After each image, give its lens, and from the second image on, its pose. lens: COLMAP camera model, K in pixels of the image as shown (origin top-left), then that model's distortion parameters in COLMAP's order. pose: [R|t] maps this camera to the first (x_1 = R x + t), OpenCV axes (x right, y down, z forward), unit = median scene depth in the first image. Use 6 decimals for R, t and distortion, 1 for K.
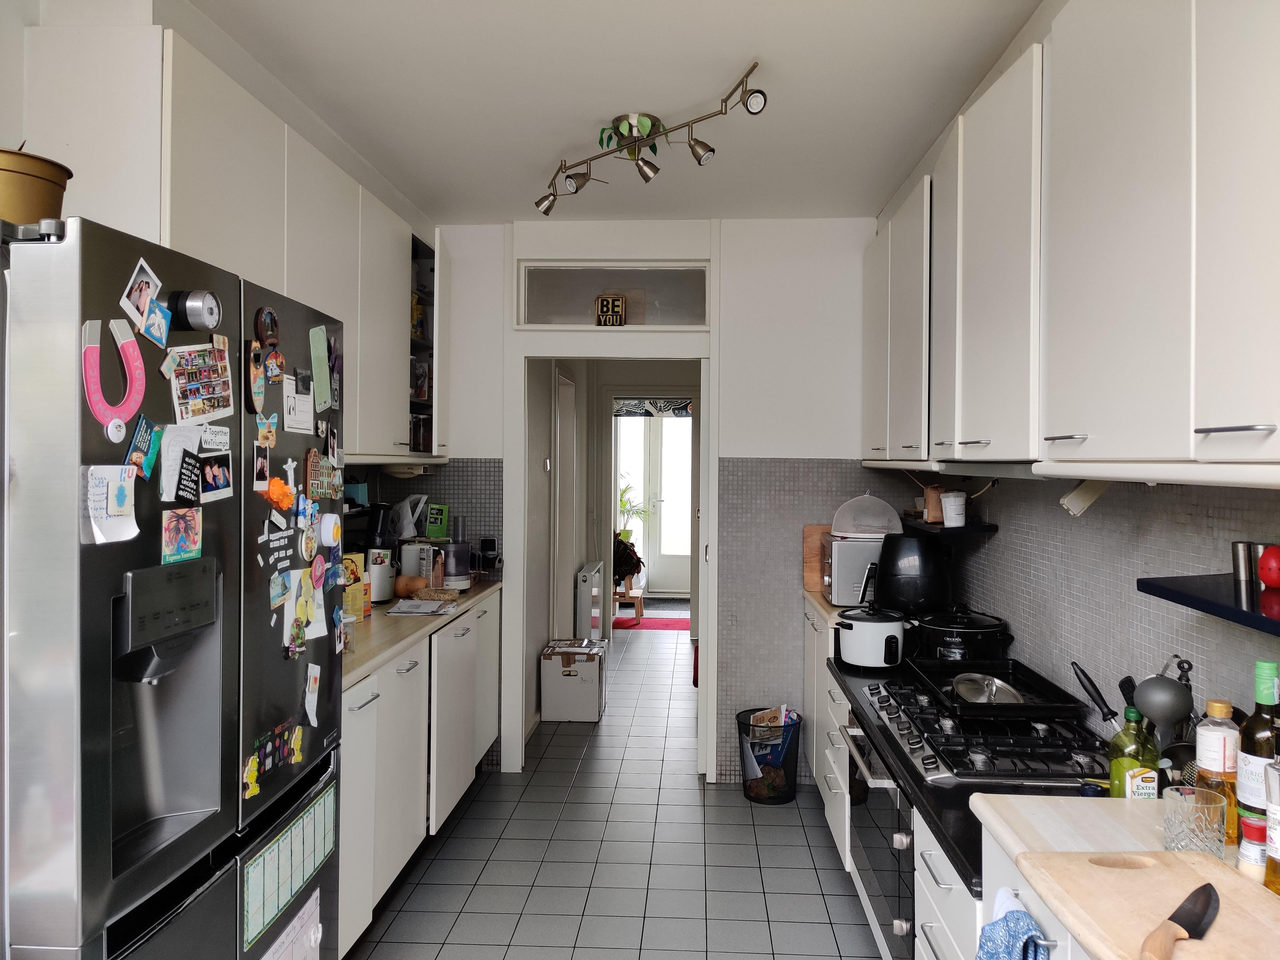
lens RADIAL K [[962.4, 0, 642.1], [0, 962.4, 460.4], [0, 0, 1]] dist [0.000051, -0.001262]
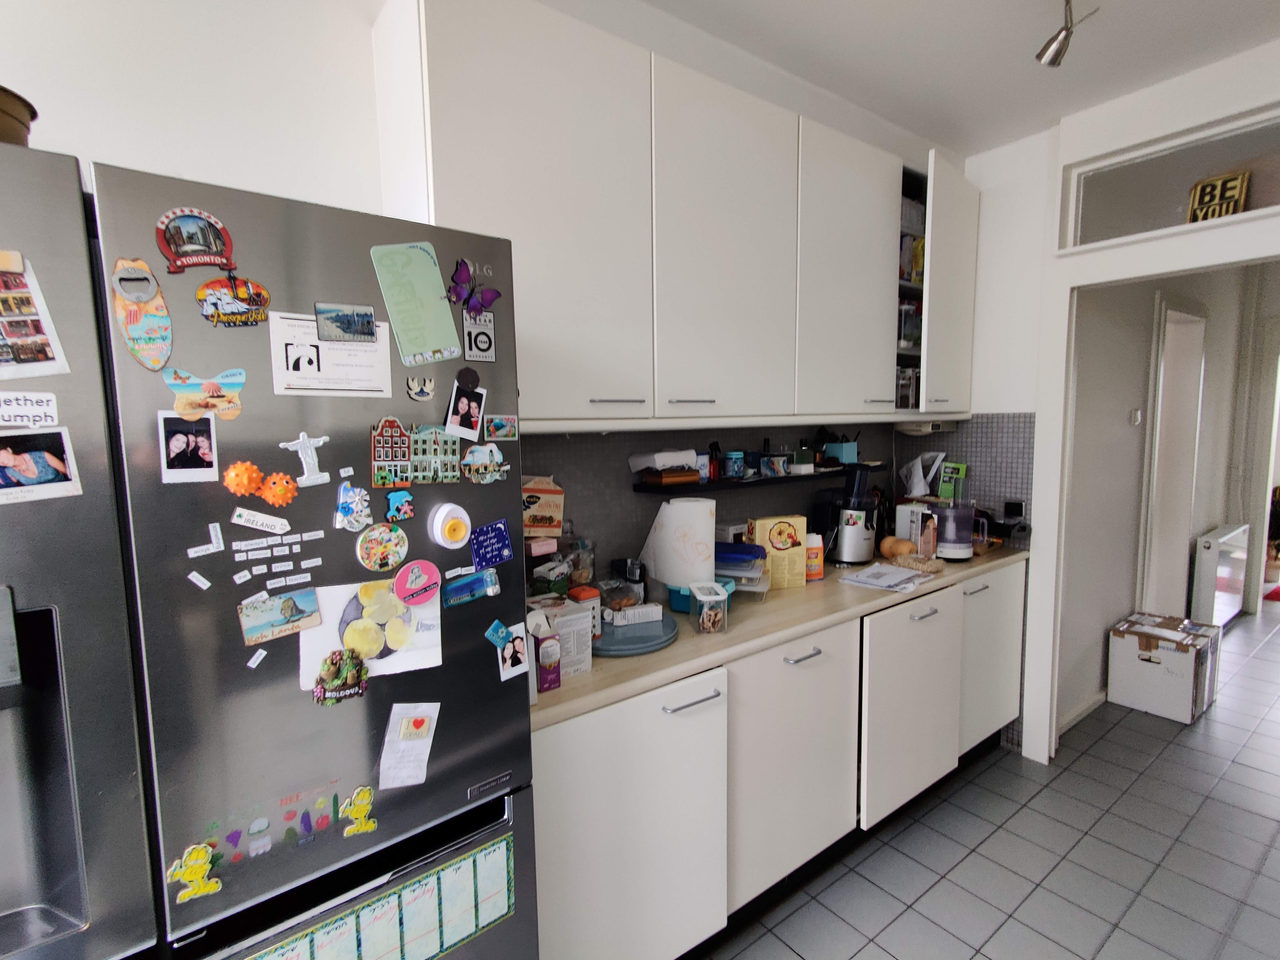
lens RADIAL K [[625.2, 0, 636.1], [0, 625.2, 485.3], [0, 0, 1]] dist [0.013476, -0.000770]
pose [[0.645513, 0.057599, -0.761574, 0.070059], [0.026039, 0.994913, 0.097318, -0.001009], [0.763305, -0.082650, 0.640729, 0.421473]]
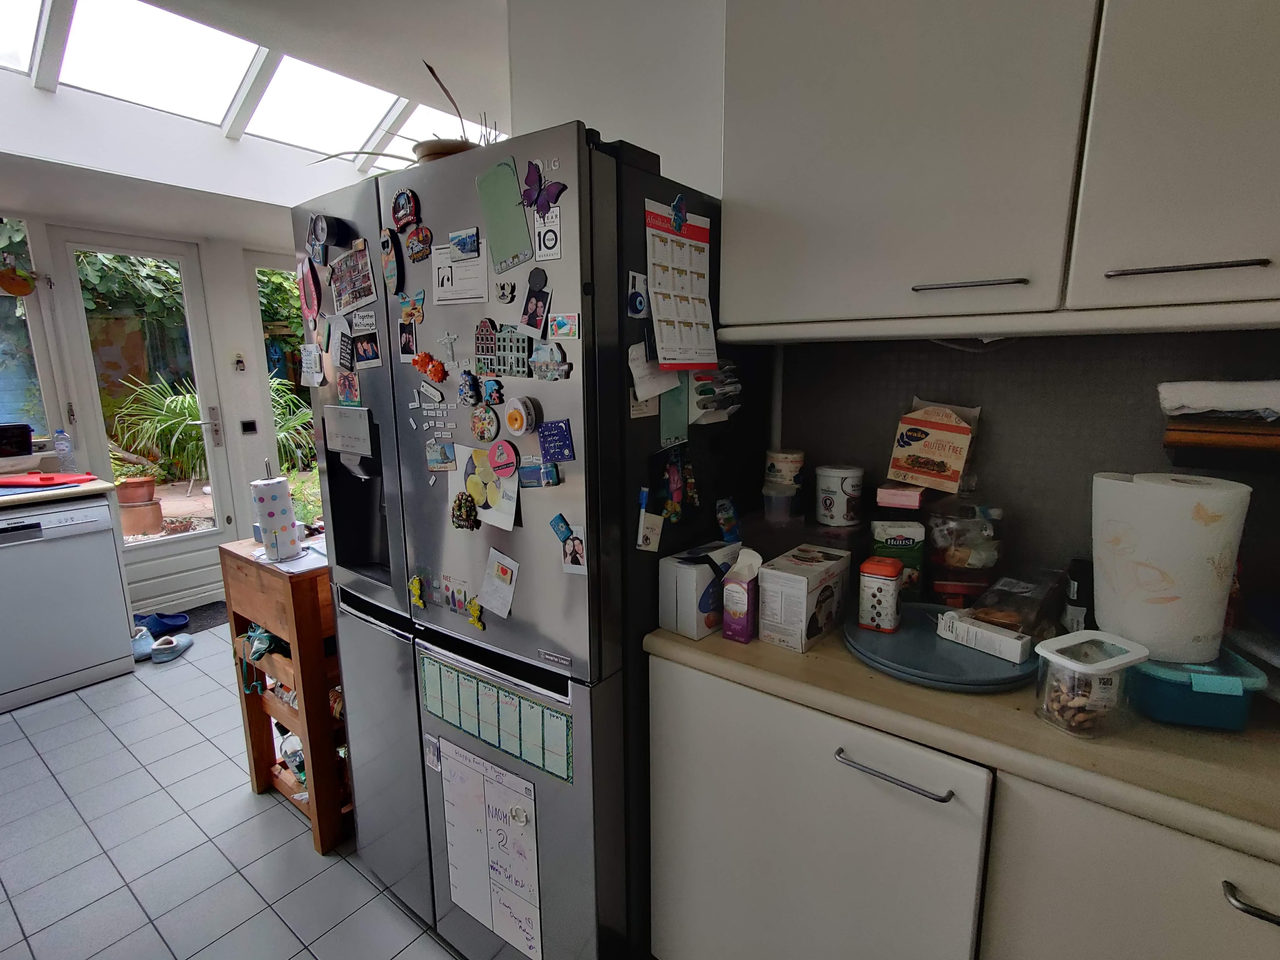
lens RADIAL K [[625.2, 0, 636.1], [0, 625.2, 485.3], [0, 0, 1]] dist [0.013476, -0.000770]
pose [[-0.553551, 0.154618, -0.818337, 0.040123], [0.001597, 0.982810, 0.184613, 0.016552], [0.832814, 0.100886, -0.544282, 0.729756]]
